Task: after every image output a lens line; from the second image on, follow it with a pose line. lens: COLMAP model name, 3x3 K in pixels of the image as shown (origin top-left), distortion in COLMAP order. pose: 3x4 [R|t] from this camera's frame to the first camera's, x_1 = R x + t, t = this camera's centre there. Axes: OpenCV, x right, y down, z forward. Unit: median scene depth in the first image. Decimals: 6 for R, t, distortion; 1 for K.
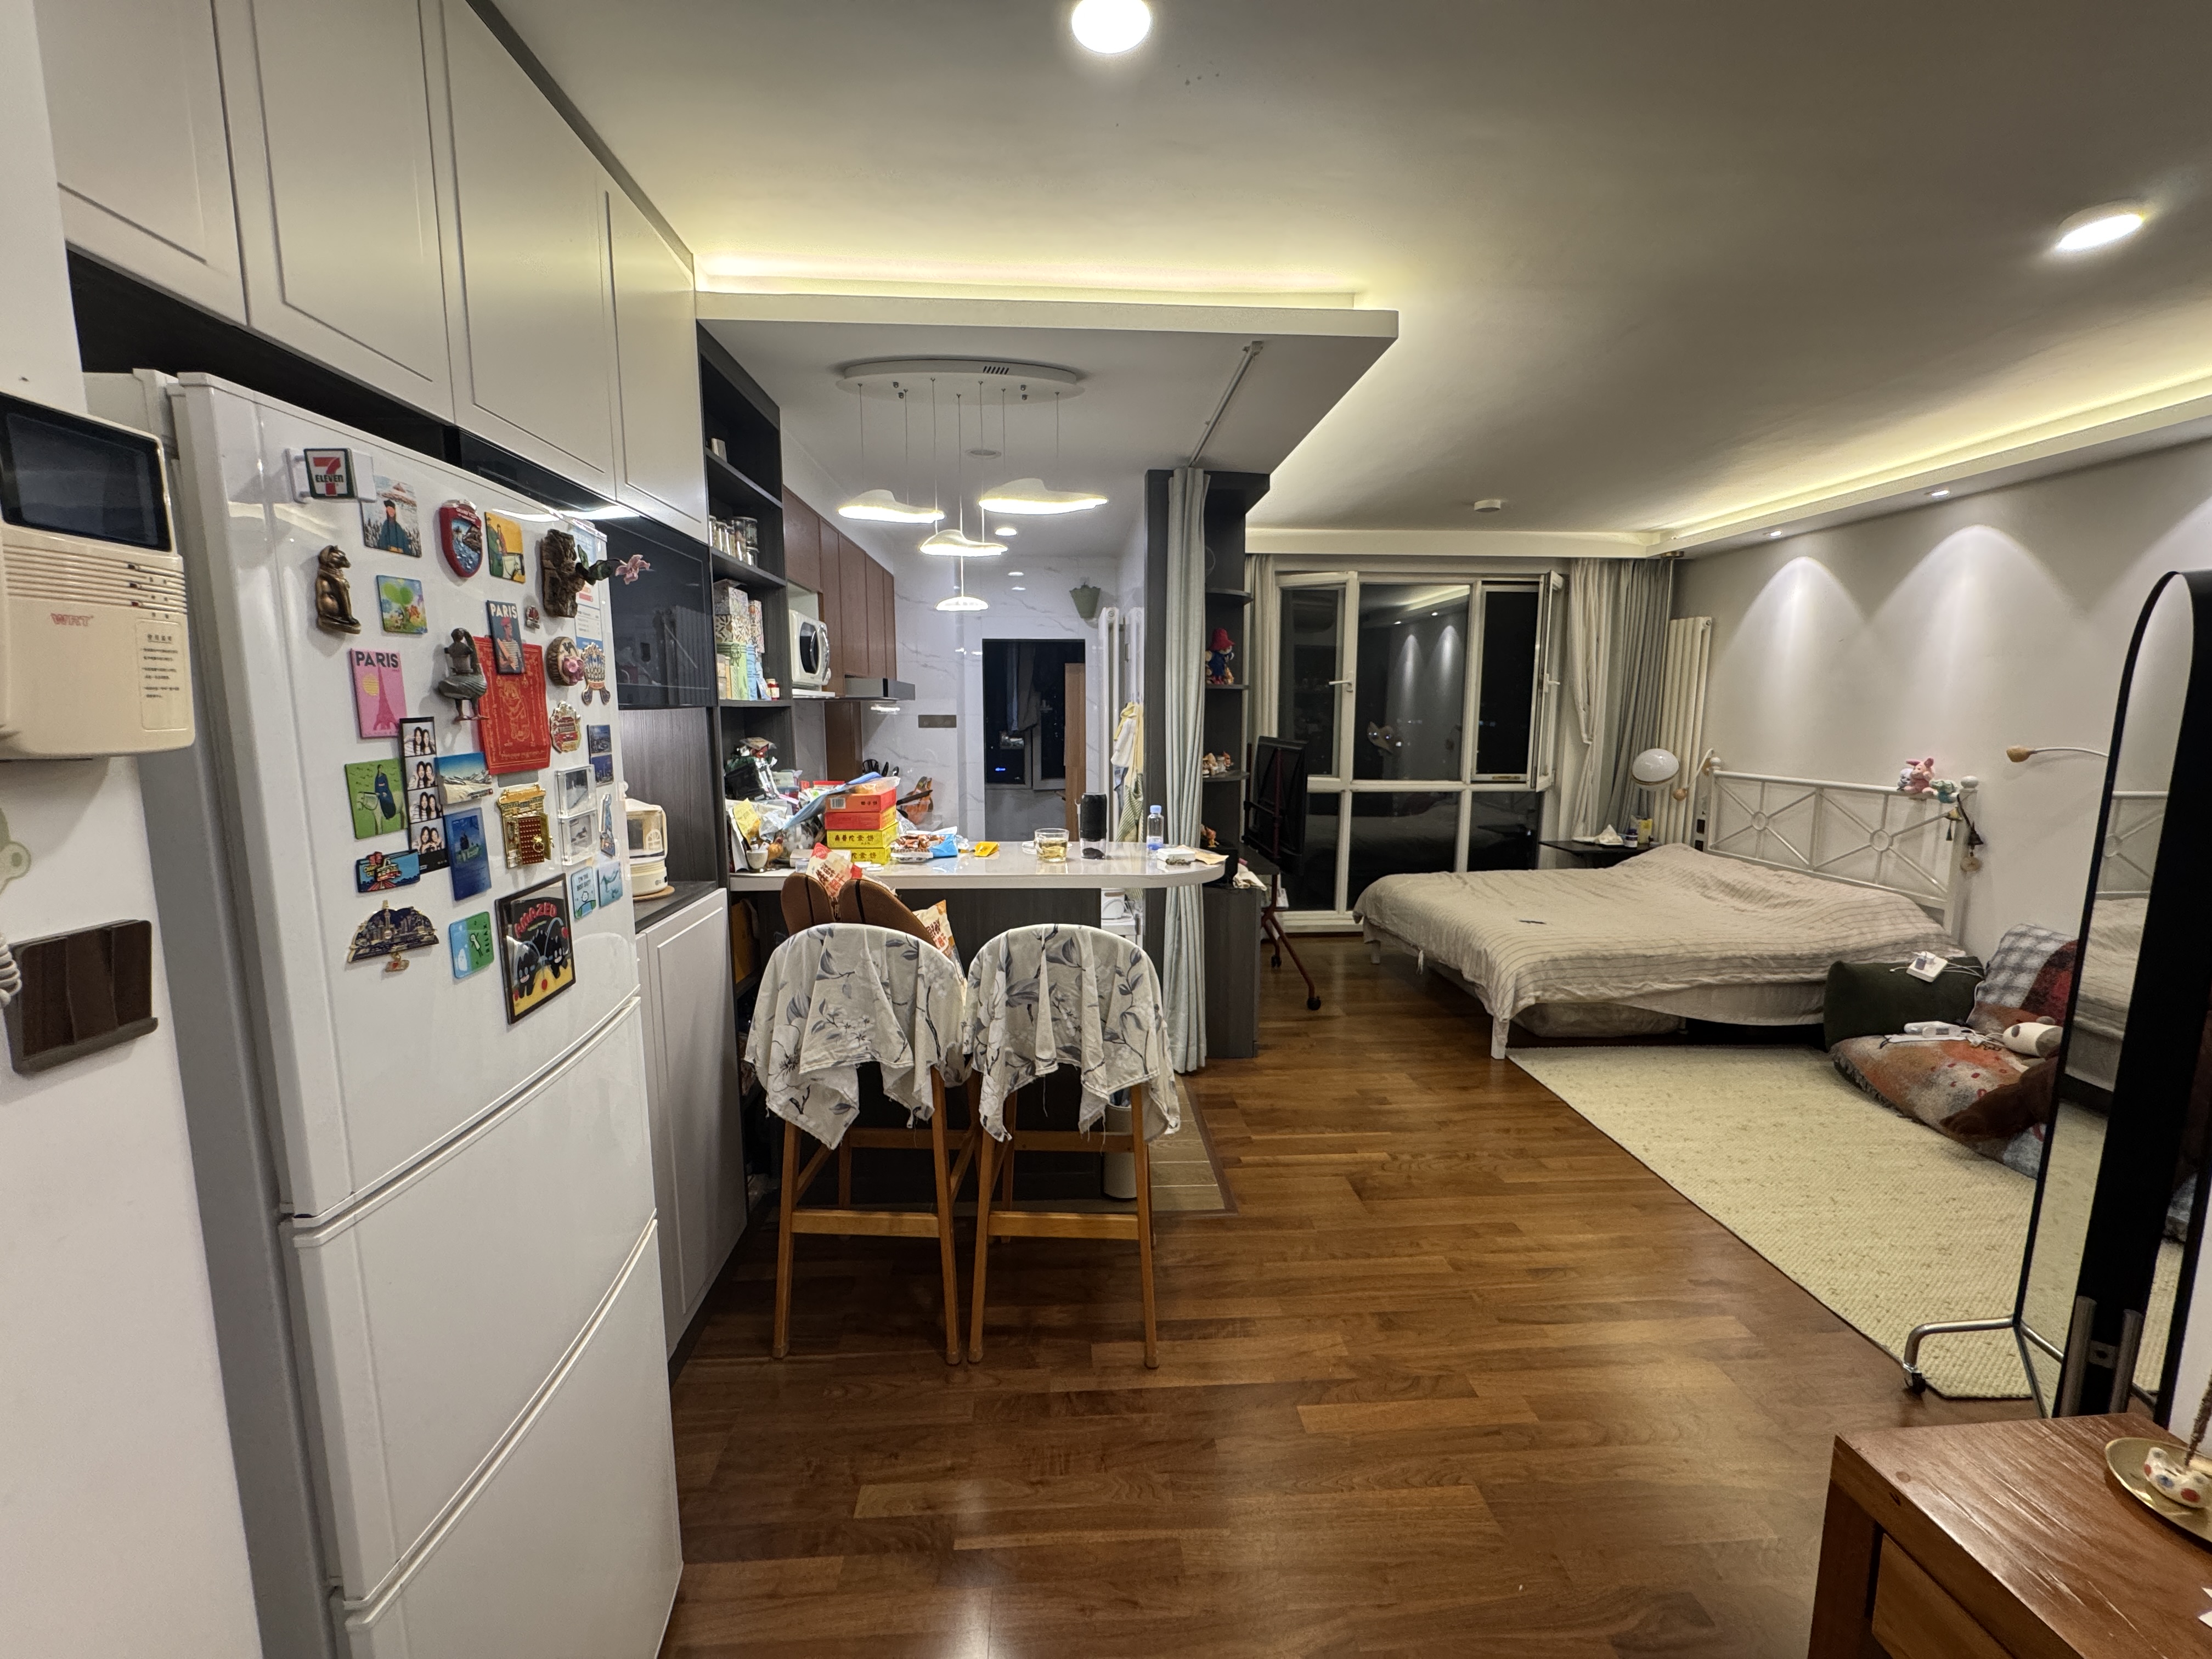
lens RADIAL K [[880.1, 0, 1106.0], [0, 880.1, 829.5], [0, 0, 1]] dist [-0.002367, -0.000725]
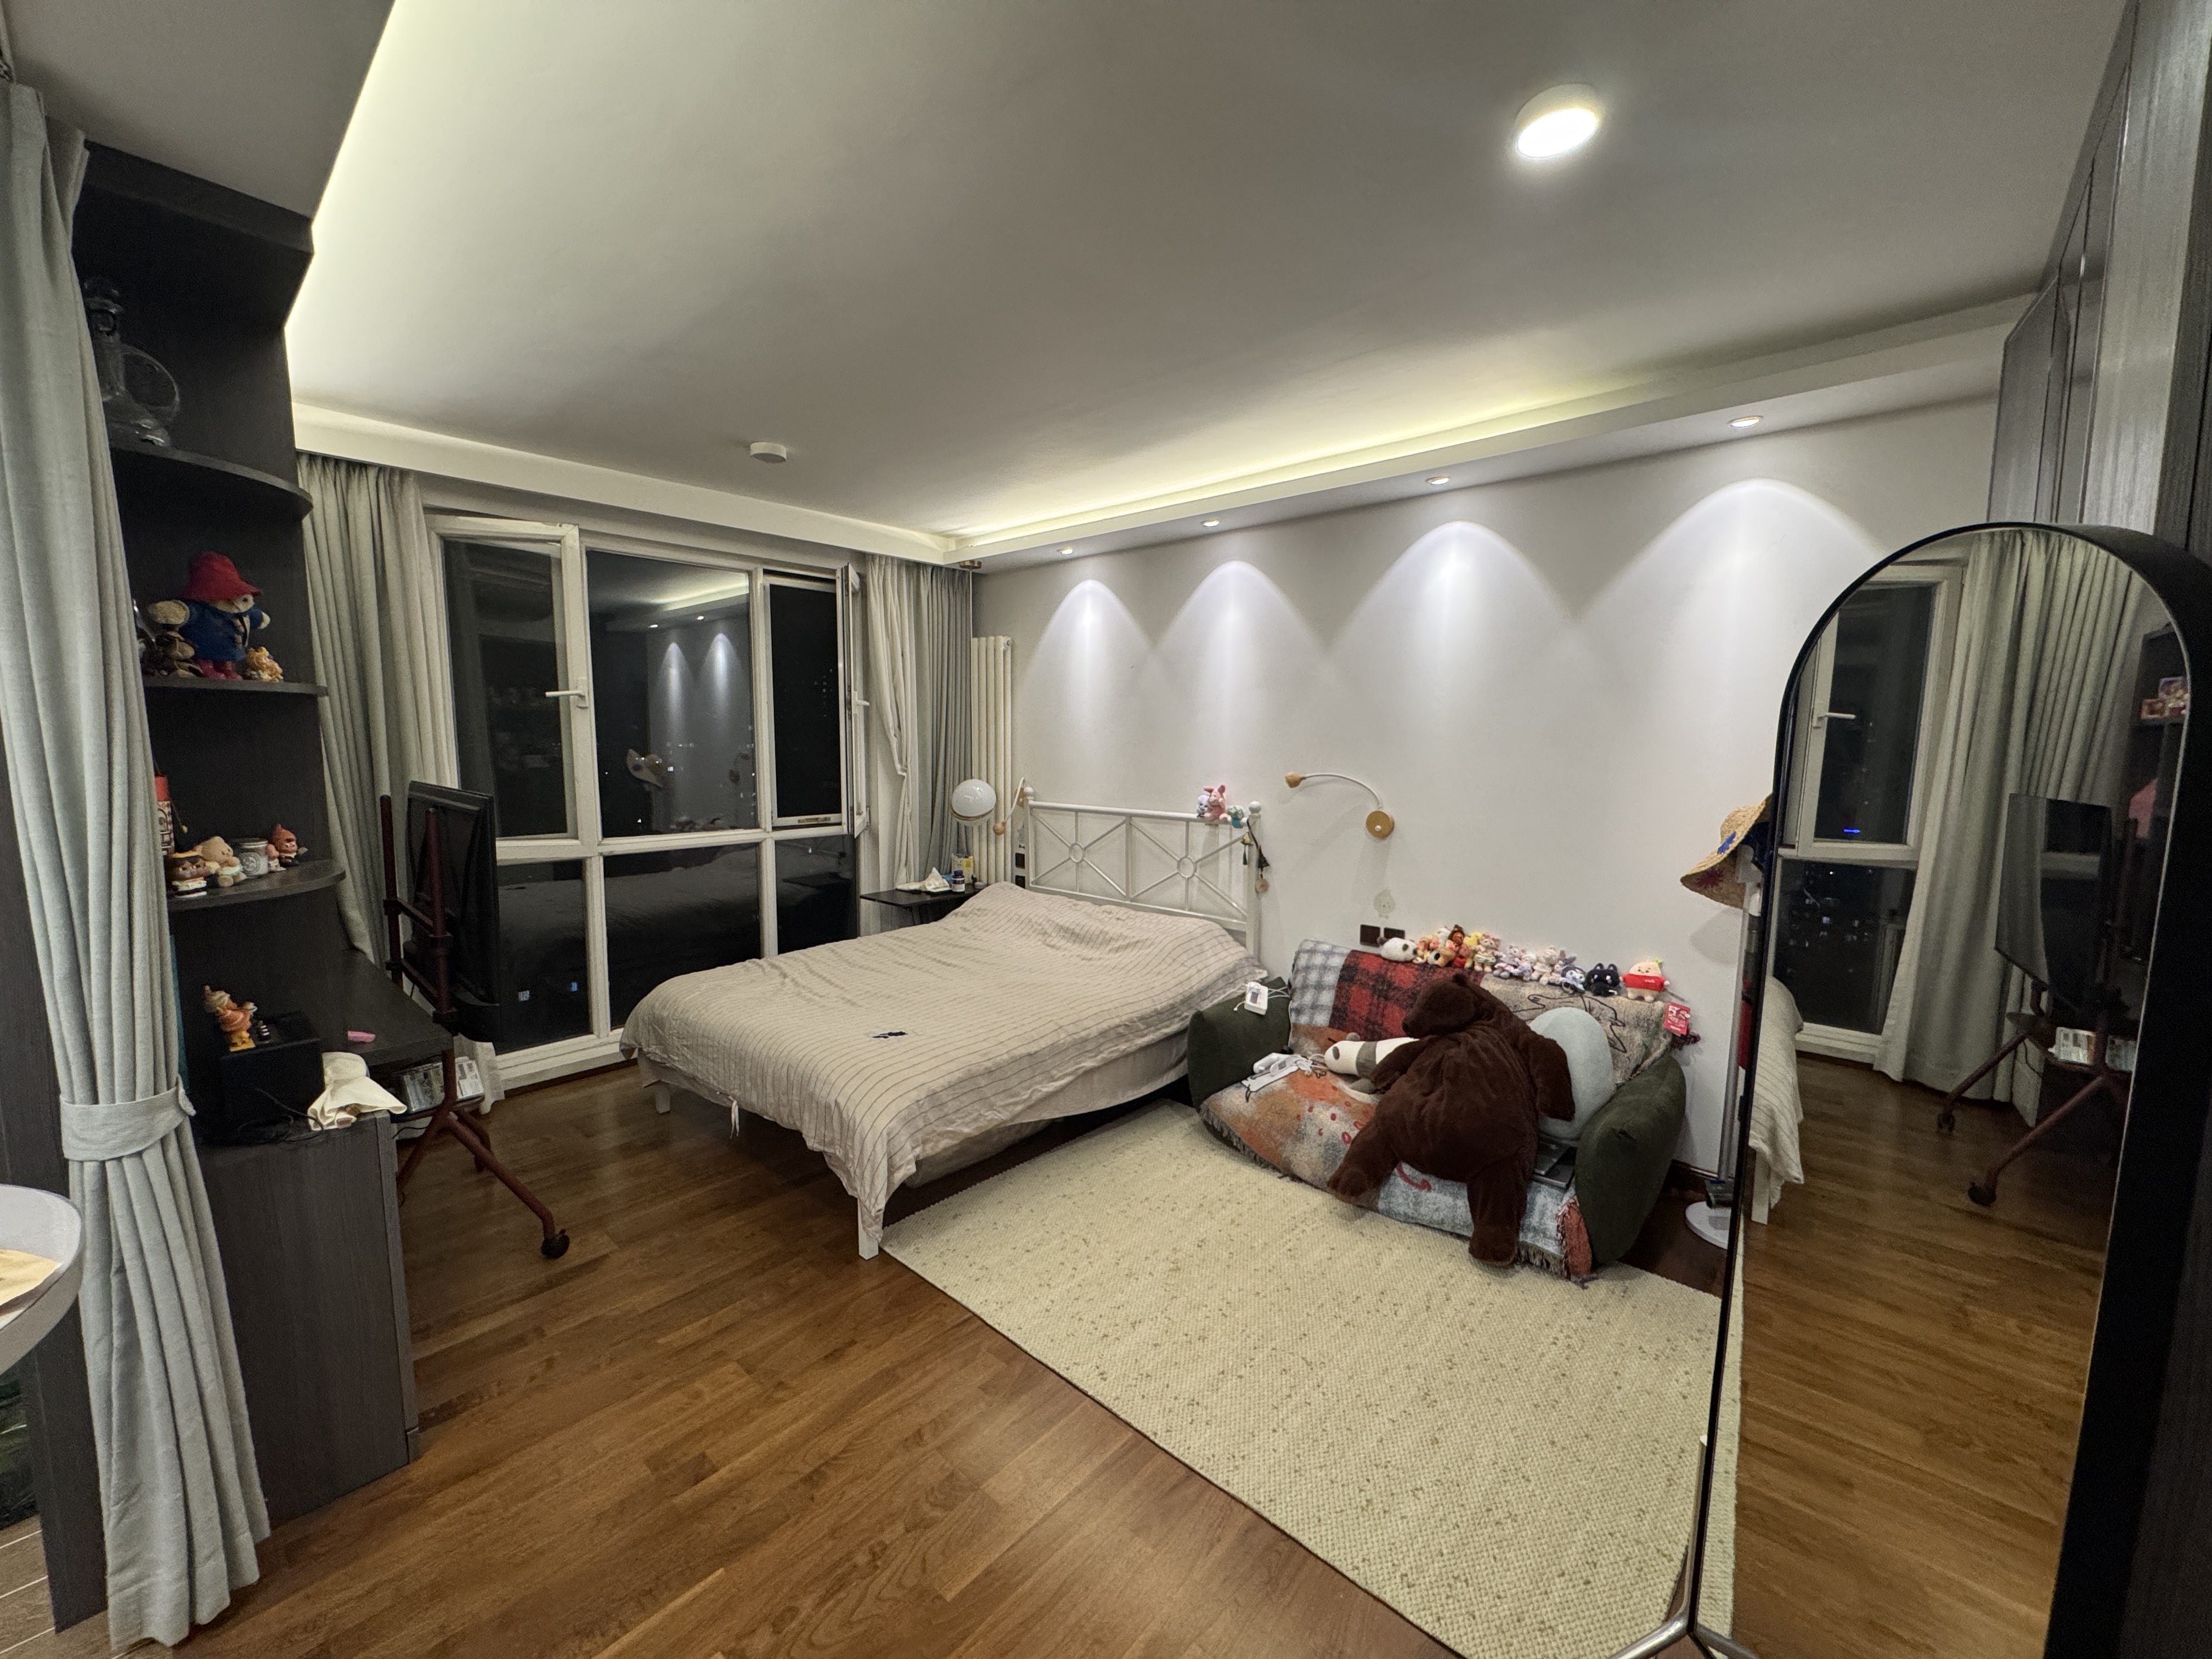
lens RADIAL K [[880.1, 0, 1106.0], [0, 880.1, 829.5], [0, 0, 1]] dist [-0.002367, -0.000725]
pose [[0.711191, -0.072225, 0.699279, 0.124790], [0.089811, 0.995892, 0.011520, -0.053532], [-0.697239, 0.054610, 0.714756, 0.364838]]
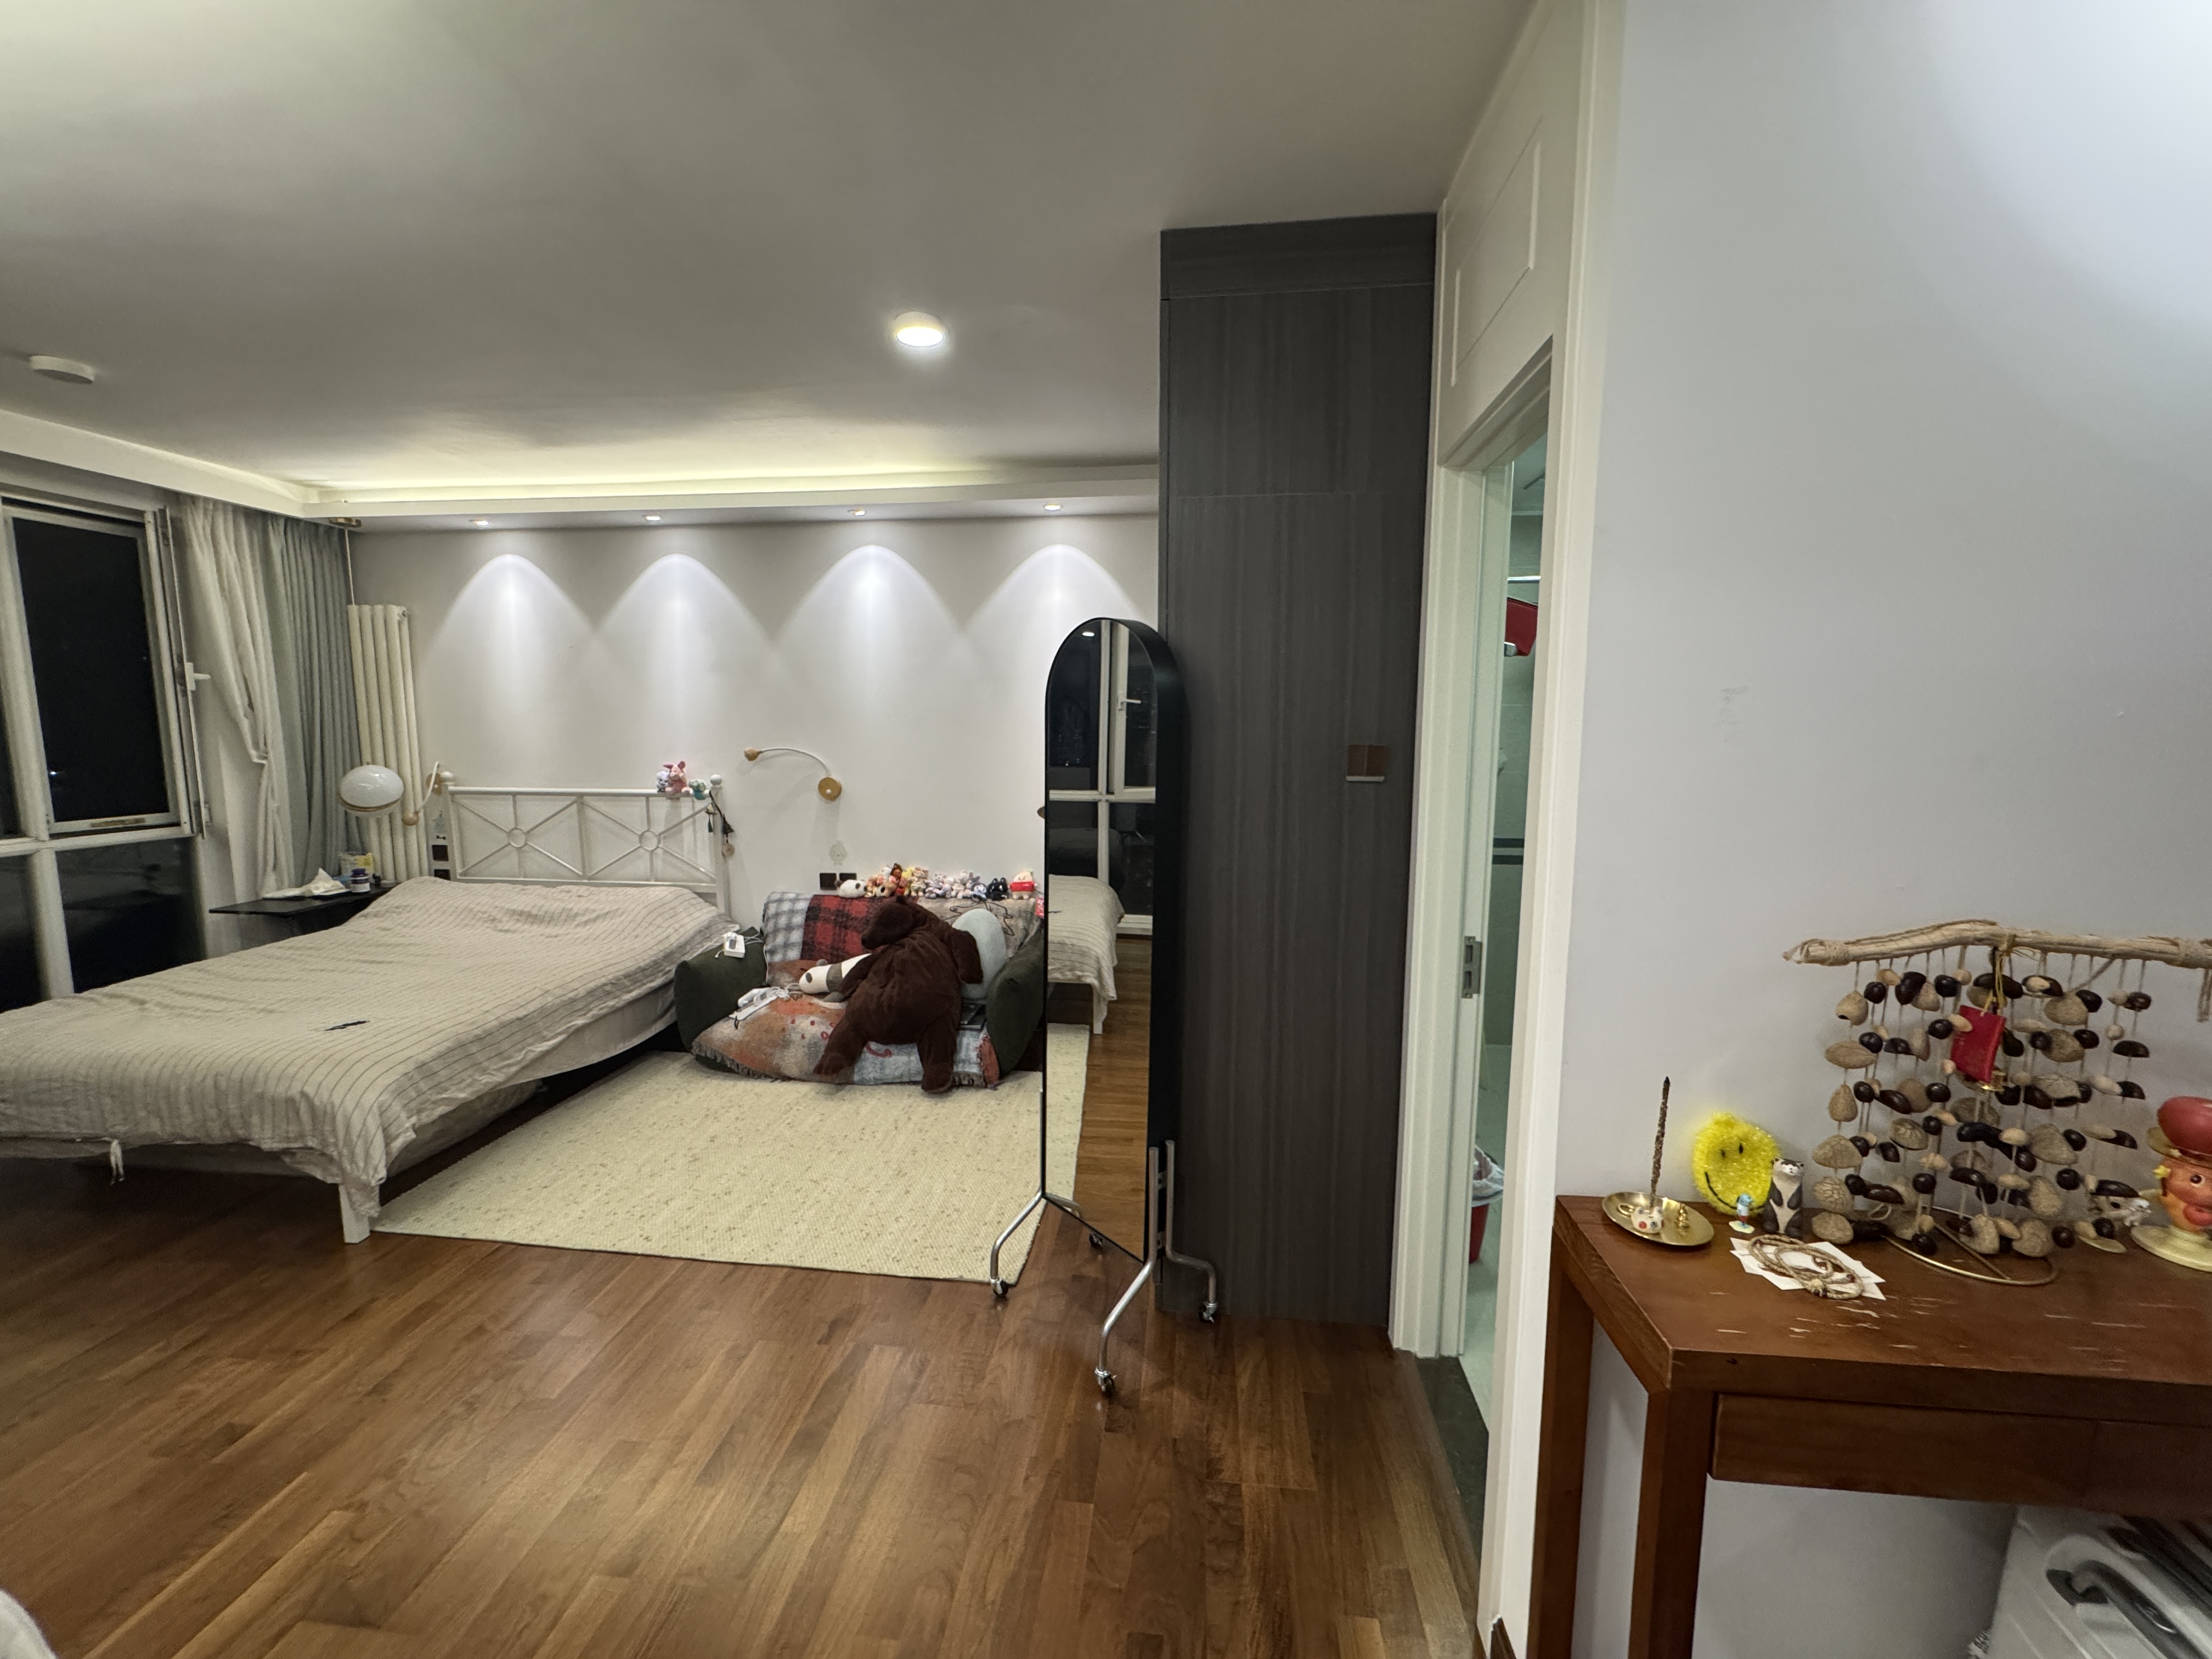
lens RADIAL K [[888.4, 0, 1097.2], [0, 888.4, 828.7], [0, 0, 1]] dist [-0.000167, 0.000045]
pose [[0.177274, -0.120421, 0.976767, -0.070868], [0.130150, 0.986638, 0.098017, -0.038441], [-0.975518, 0.109751, 0.190578, 0.283742]]
